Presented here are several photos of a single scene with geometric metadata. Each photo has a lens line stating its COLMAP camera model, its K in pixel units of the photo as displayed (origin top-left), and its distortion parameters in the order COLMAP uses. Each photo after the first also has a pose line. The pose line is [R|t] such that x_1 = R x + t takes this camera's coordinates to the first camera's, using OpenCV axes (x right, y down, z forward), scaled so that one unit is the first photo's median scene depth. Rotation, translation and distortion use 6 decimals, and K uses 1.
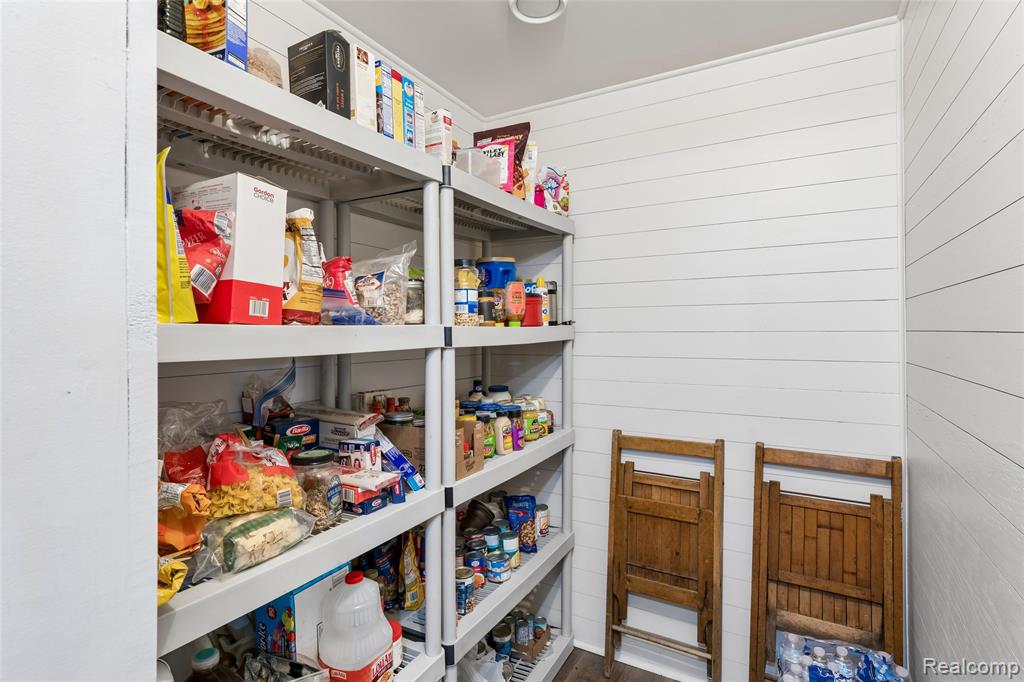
lens RADIAL K [[511.0, 0, 506.0], [0, 511.0, 336.8], [0, 0, 1]] dist [-0.002978, -0.000130]
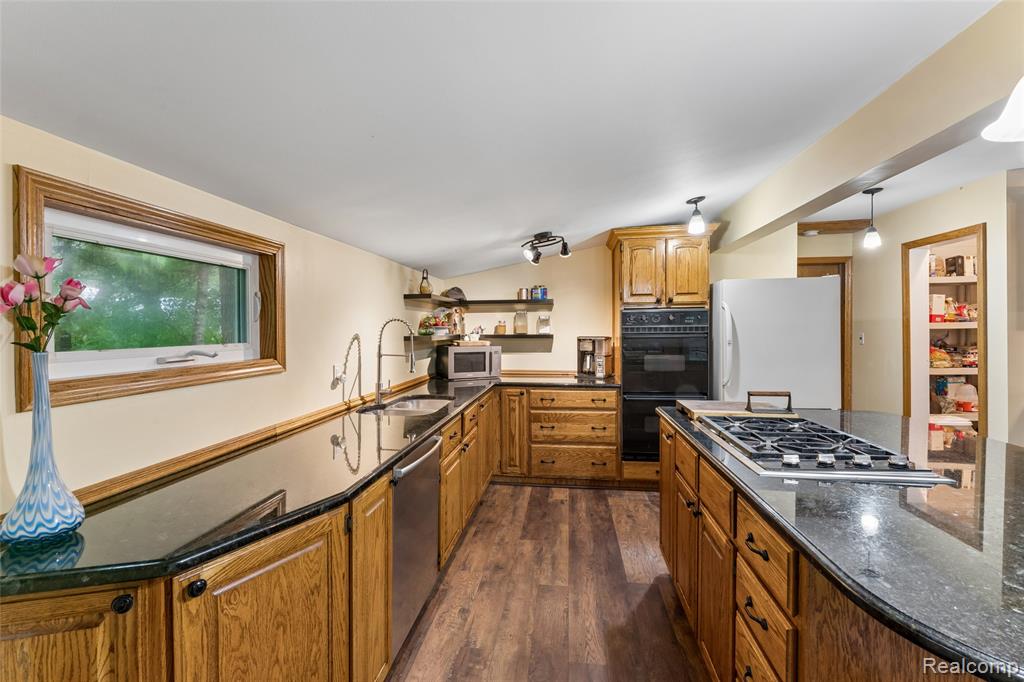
lens RADIAL K [[454.7, 0, 504.5], [0, 454.7, 331.6], [0, 0, 1]] dist [-0.001588, 0.000713]
pose [[0.377132, -0.001926, -0.926157, 1.795975], [0.003035, 0.999995, -0.000844, 0.048944], [0.926154, -0.002493, 0.377136, -4.069255]]
